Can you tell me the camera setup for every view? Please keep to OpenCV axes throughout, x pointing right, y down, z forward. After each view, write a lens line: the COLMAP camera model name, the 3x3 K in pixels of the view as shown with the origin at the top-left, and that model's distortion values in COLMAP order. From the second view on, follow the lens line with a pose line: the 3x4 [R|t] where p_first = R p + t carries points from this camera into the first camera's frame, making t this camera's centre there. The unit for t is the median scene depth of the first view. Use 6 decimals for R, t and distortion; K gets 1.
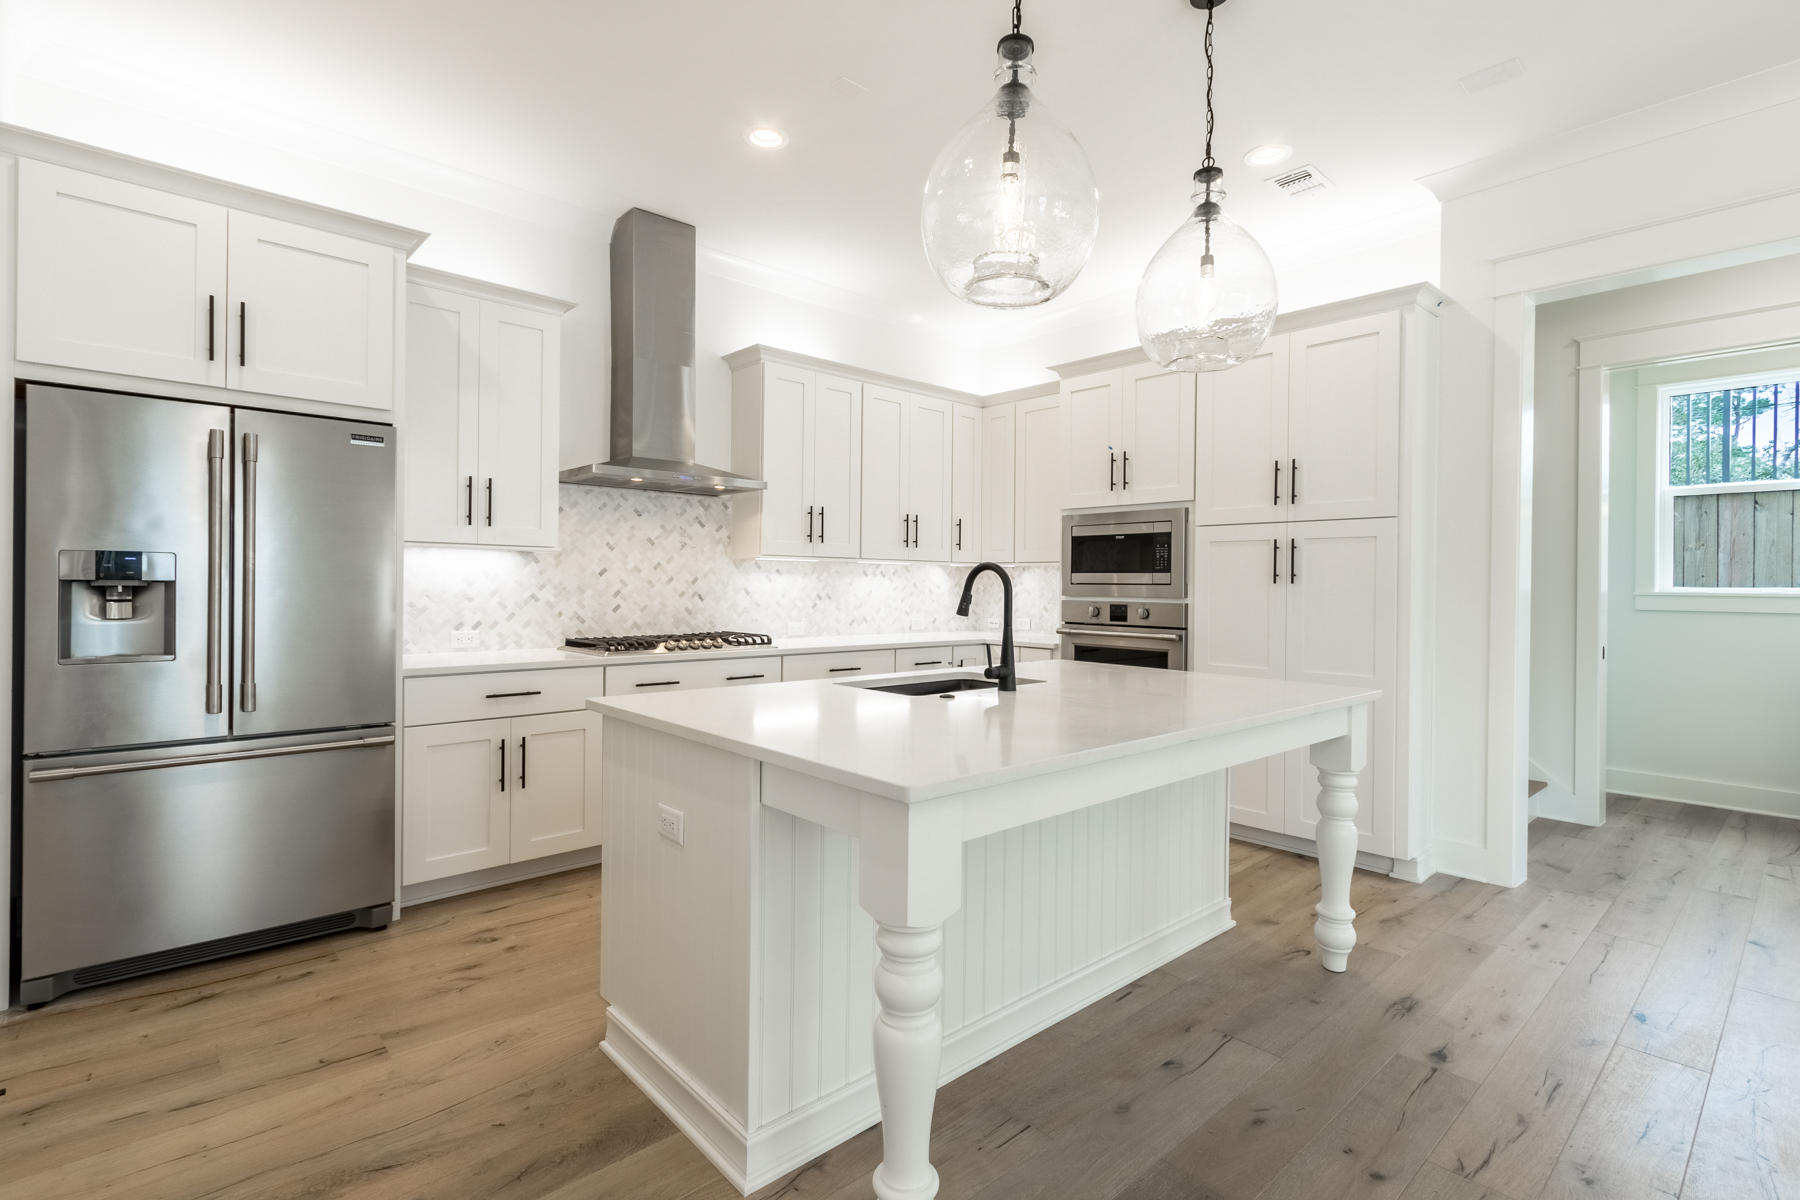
lens RADIAL K [[842.7, 0, 898.1], [0, 842.7, 596.5], [0, 0, 1]] dist [0.002615, -0.001328]
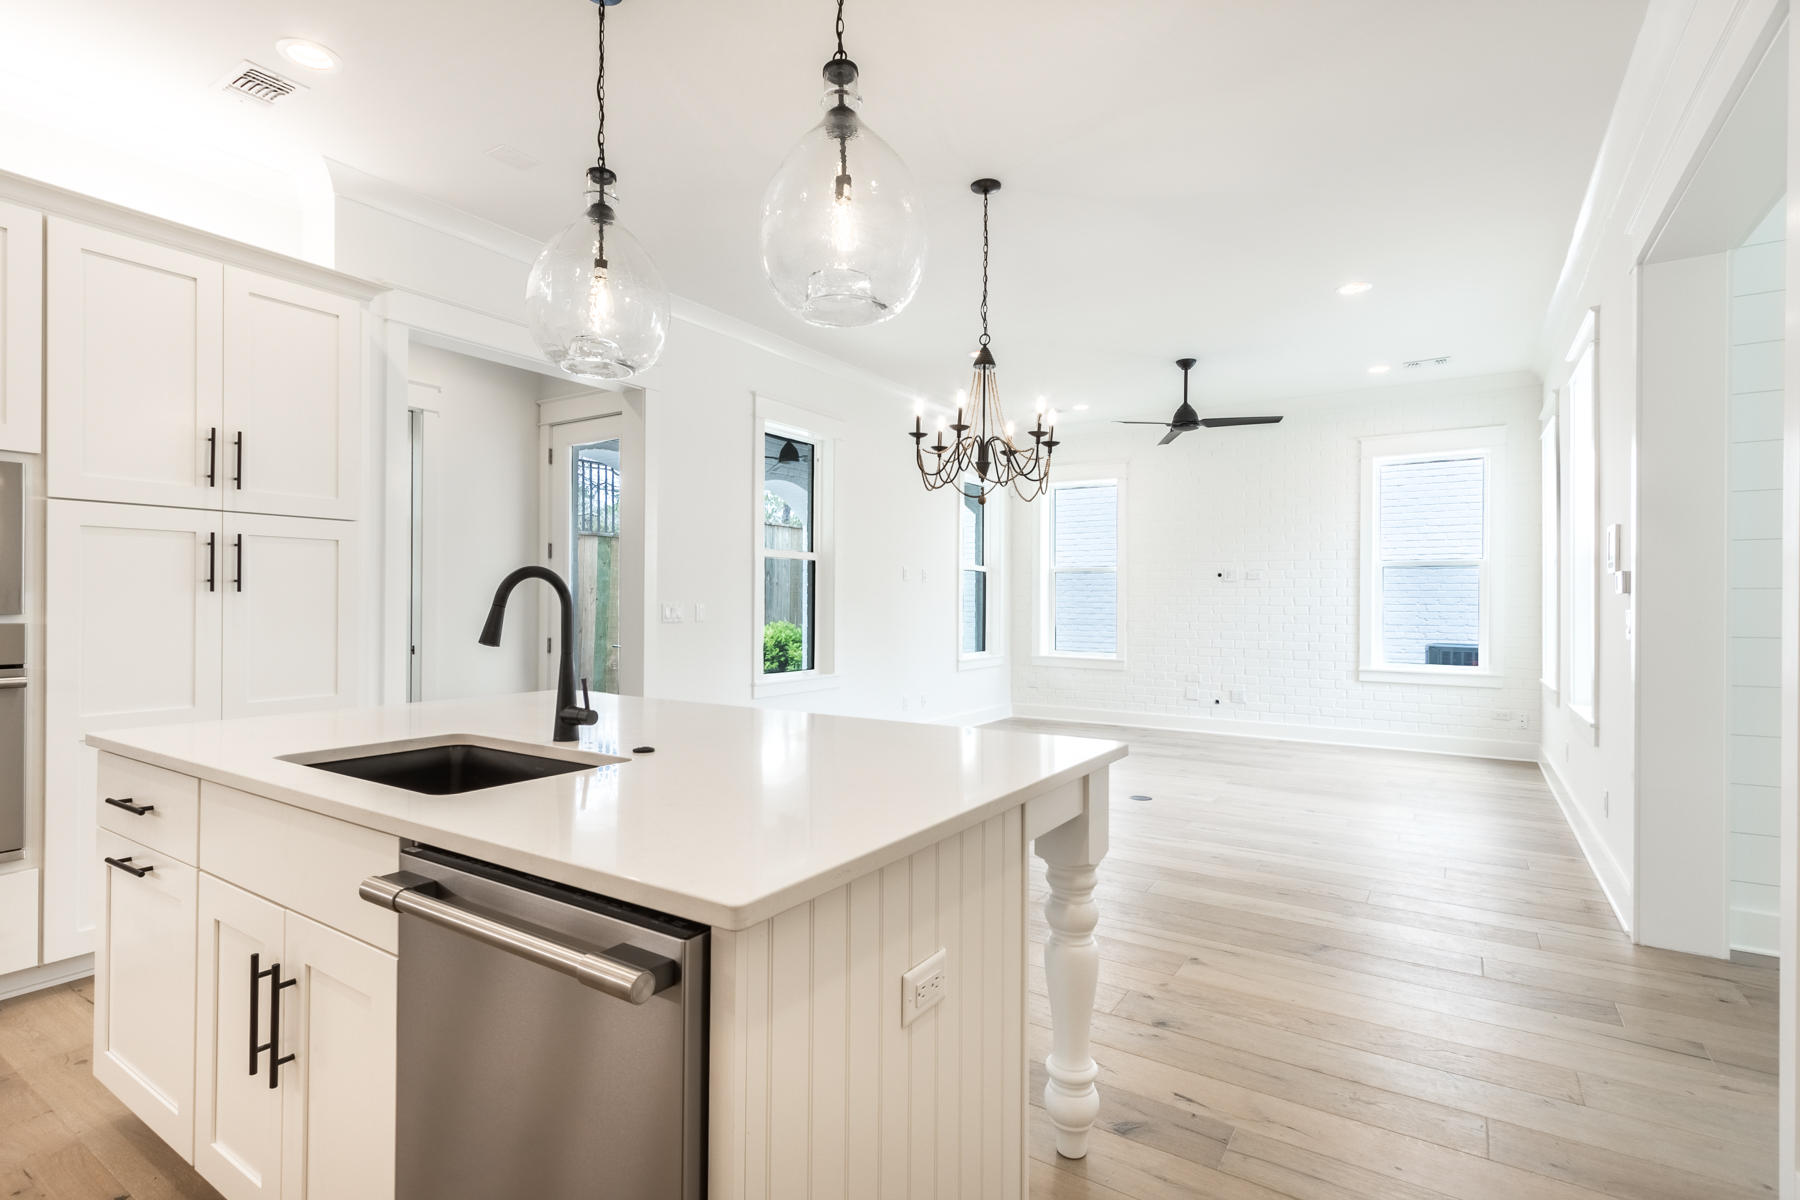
lens RADIAL K [[842.7, 0, 885.3], [0, 842.7, 604.5], [0, 0, 1]] dist [0.002615, -0.001328]
pose [[-0.249765, -0.014452, 0.968199, -0.385734], [0.006990, 0.999836, 0.016727, -0.010741], [-0.968281, 0.010945, -0.249623, 0.549885]]
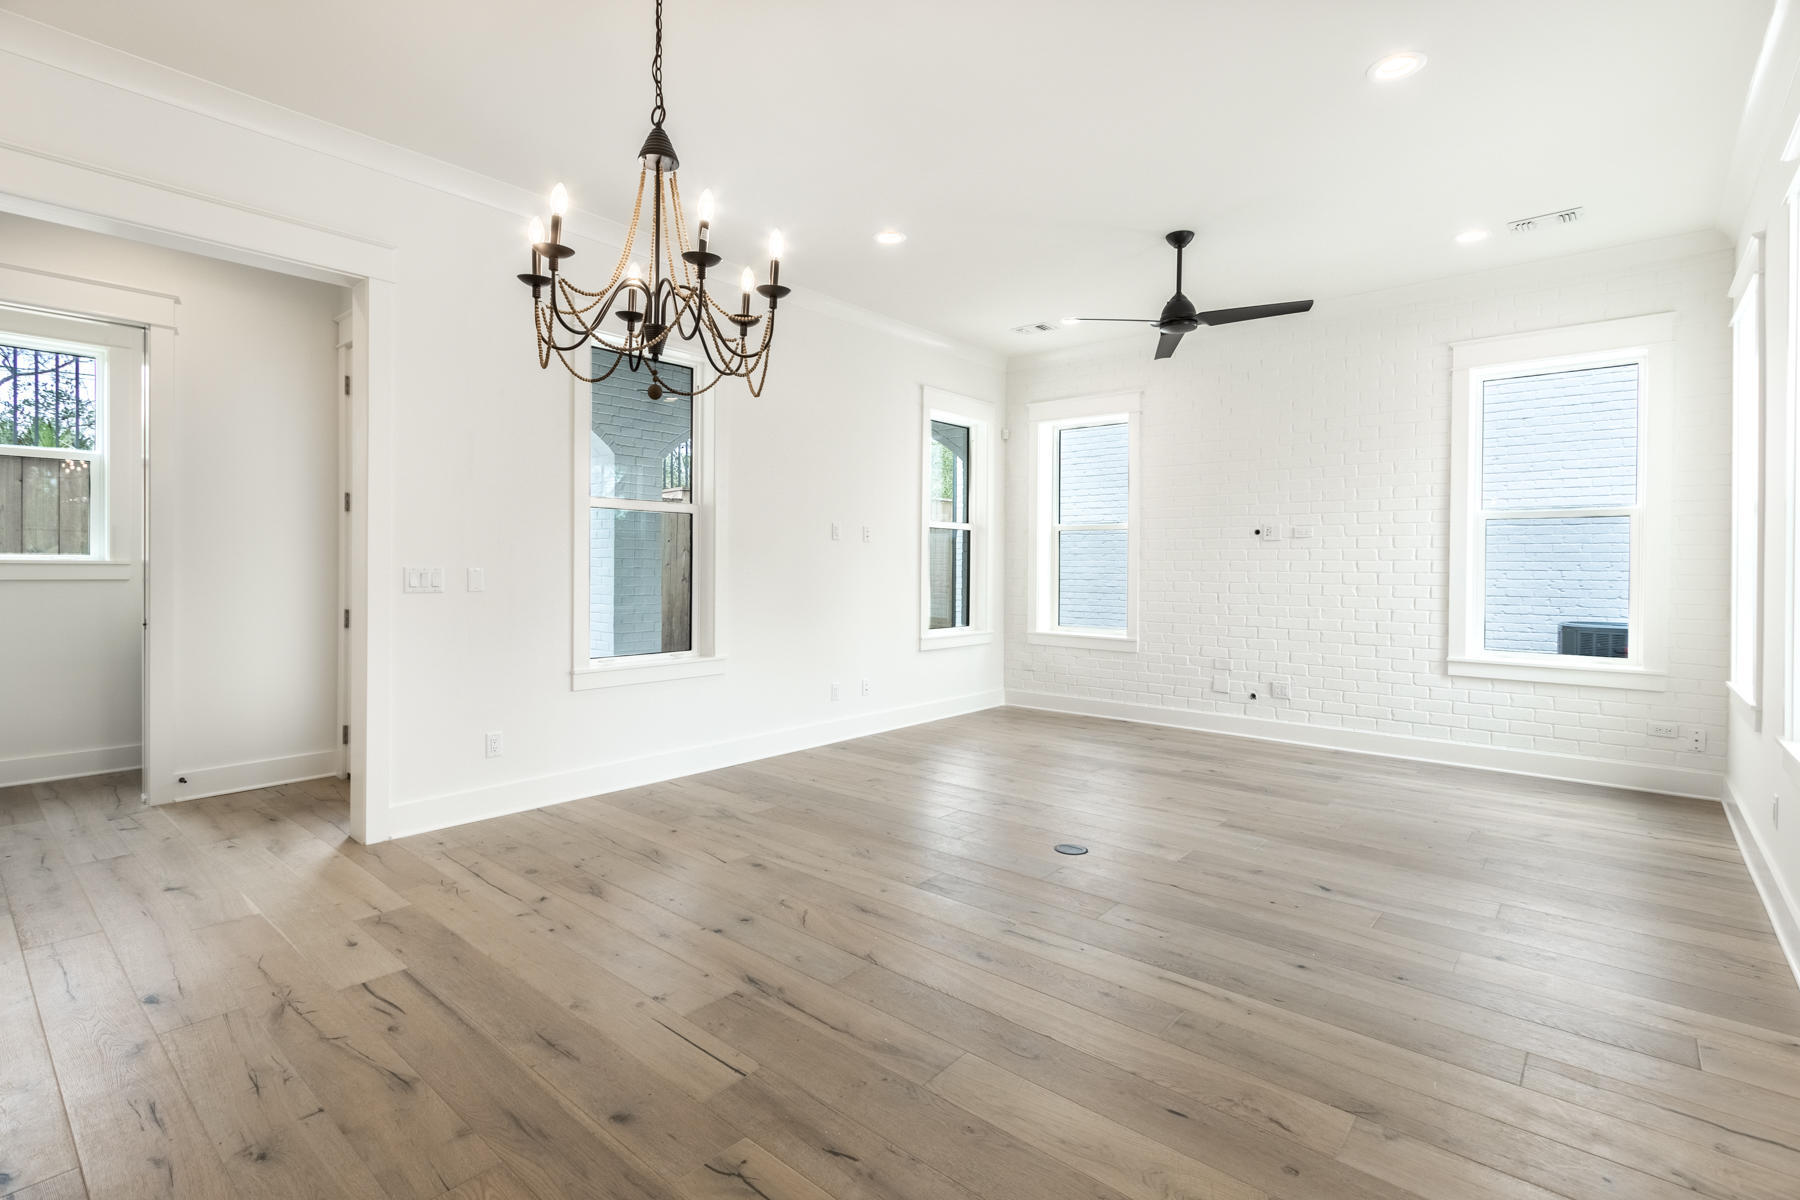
lens RADIAL K [[842.7, 0, 864.9], [0, 842.7, 574.7], [0, 0, 1]] dist [0.002615, -0.001328]
pose [[-0.116198, -0.021026, 0.993003, -0.121362], [0.007294, 0.999731, 0.022022, -0.003773], [-0.993199, 0.009802, -0.116014, 0.208737]]
